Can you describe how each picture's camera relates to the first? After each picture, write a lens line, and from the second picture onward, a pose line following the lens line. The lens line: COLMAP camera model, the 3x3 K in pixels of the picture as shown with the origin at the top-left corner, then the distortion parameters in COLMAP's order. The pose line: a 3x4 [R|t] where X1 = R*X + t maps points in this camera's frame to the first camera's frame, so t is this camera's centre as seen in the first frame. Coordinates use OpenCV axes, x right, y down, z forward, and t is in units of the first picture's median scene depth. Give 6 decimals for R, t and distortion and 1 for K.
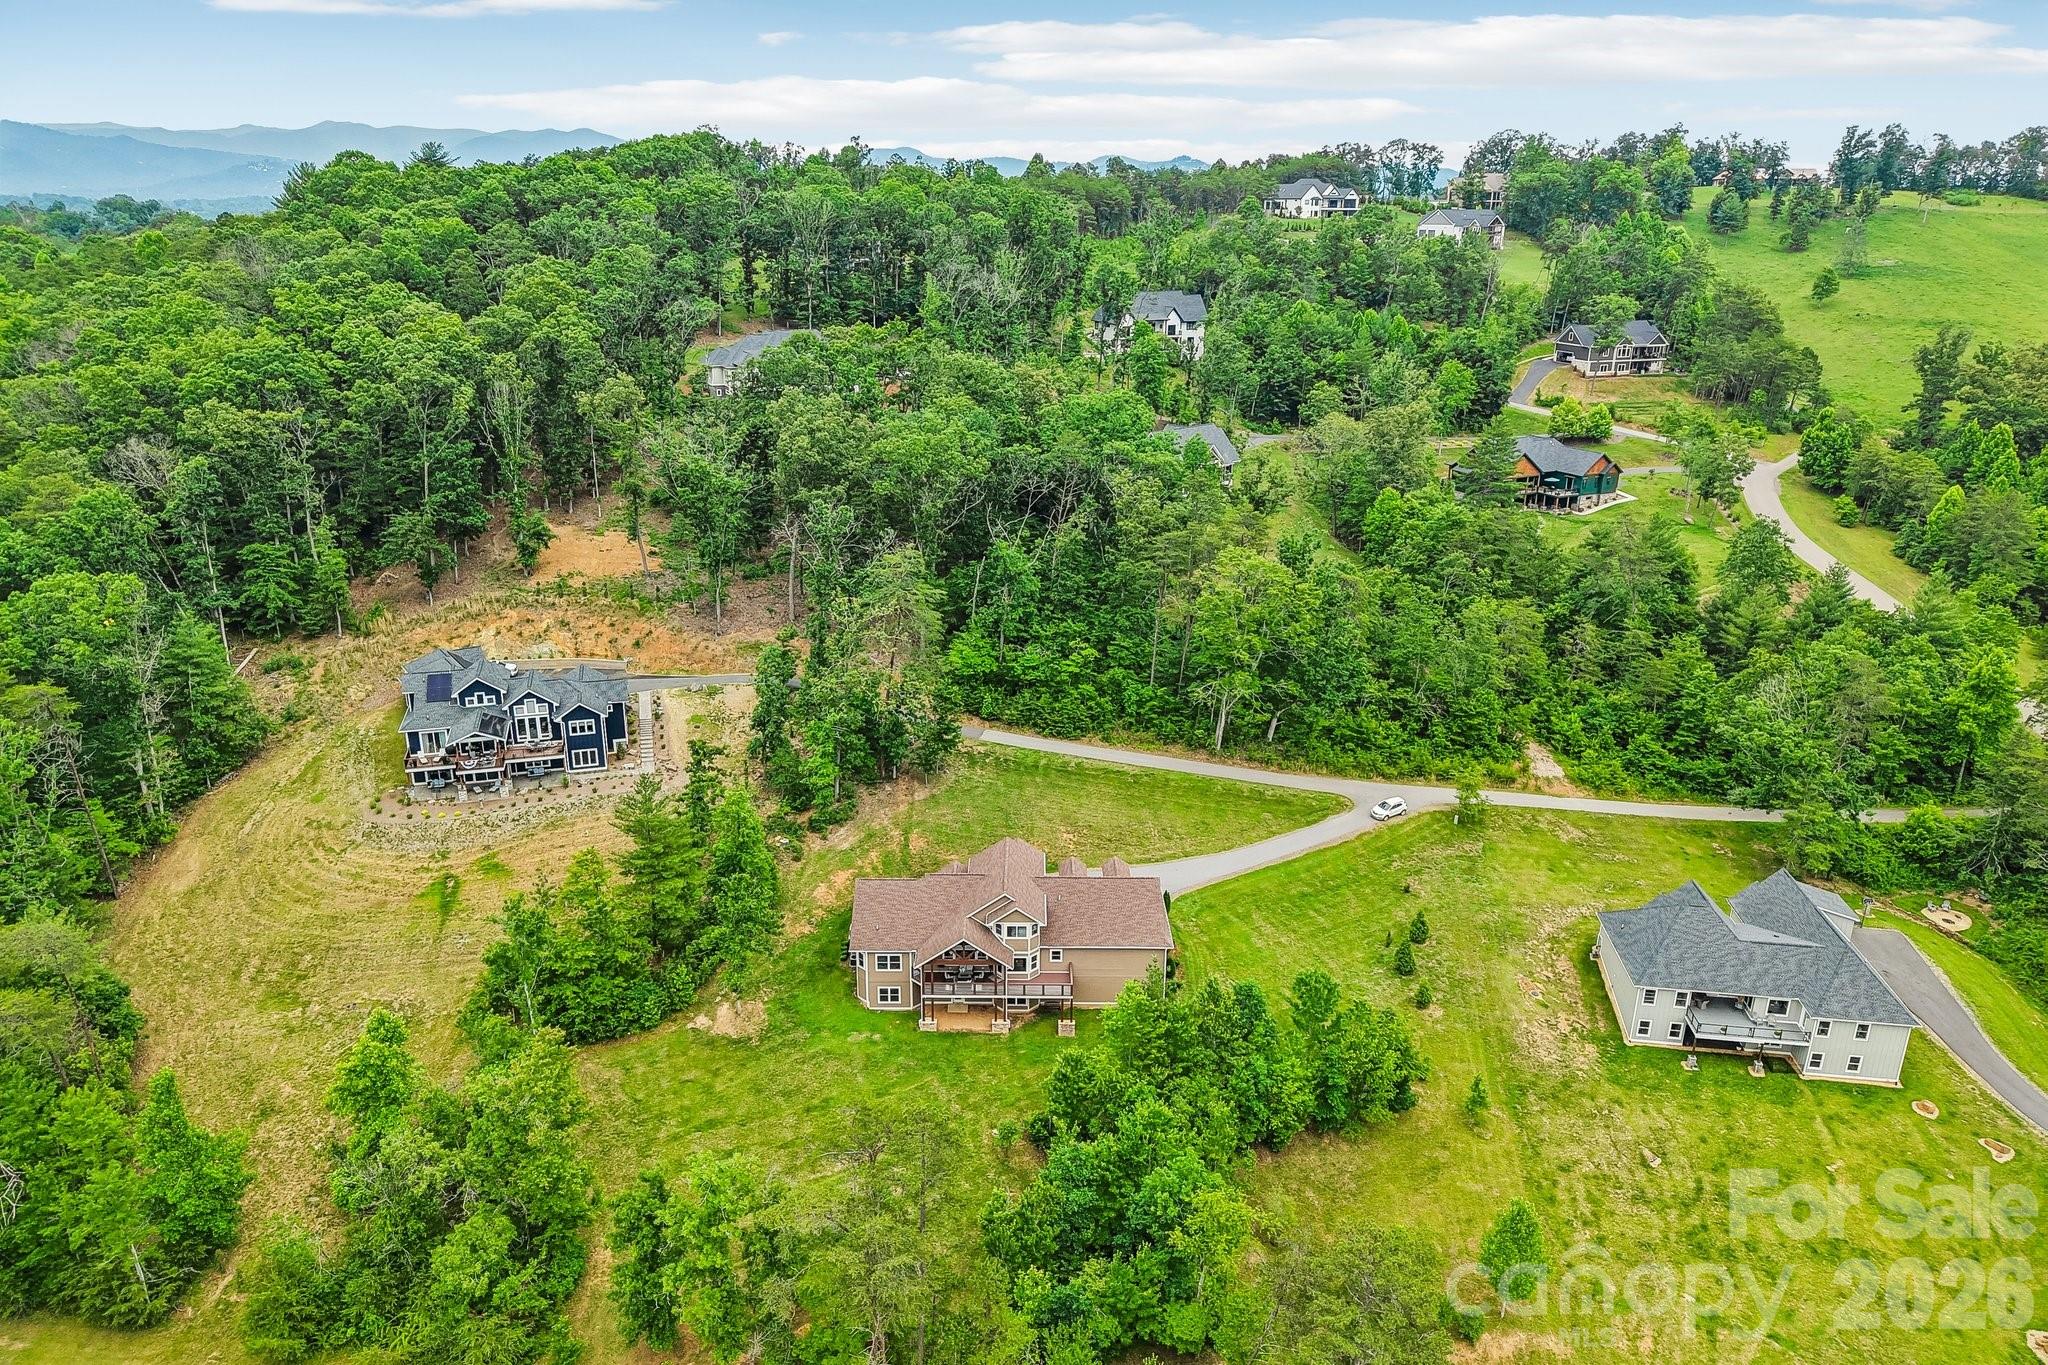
lens RADIAL K [[1366.9, 0, 1020.2], [0, 1366.9, 686.3], [0, 0, 1]] dist [0.029872, -0.028169]
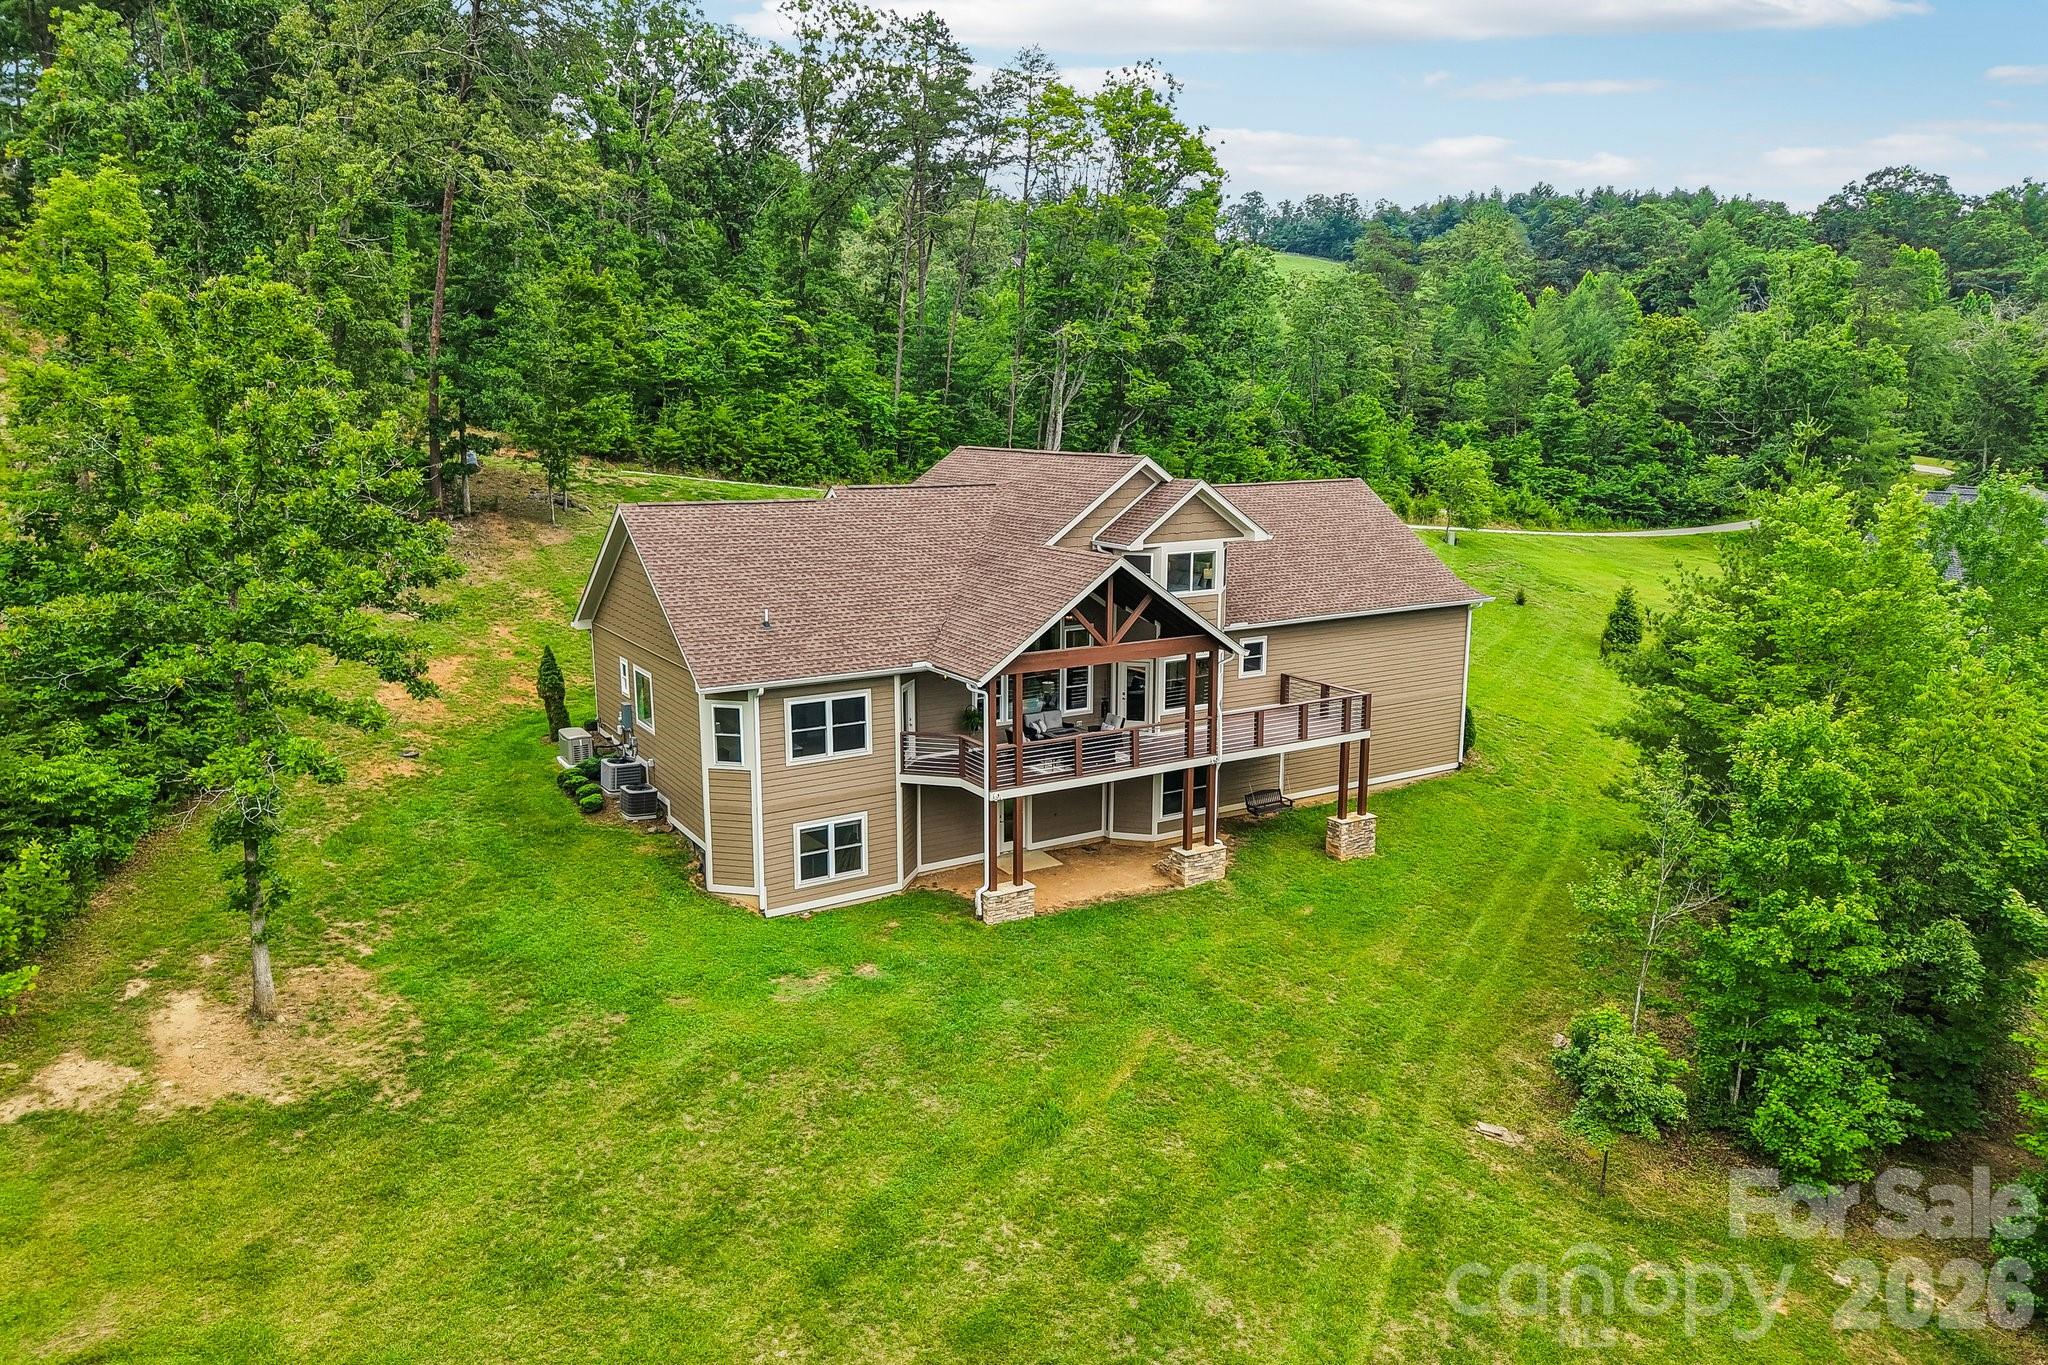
lens RADIAL K [[1366.9, 0, 1020.2], [0, 1366.9, 686.3], [0, 0, 1]] dist [0.029872, -0.028169]
pose [[0.850915, -0.102727, 0.515162, -0.211999], [0.170907, 0.981476, -0.086581, 0.227946], [-0.496724, 0.161718, 0.852709, 0.742057]]
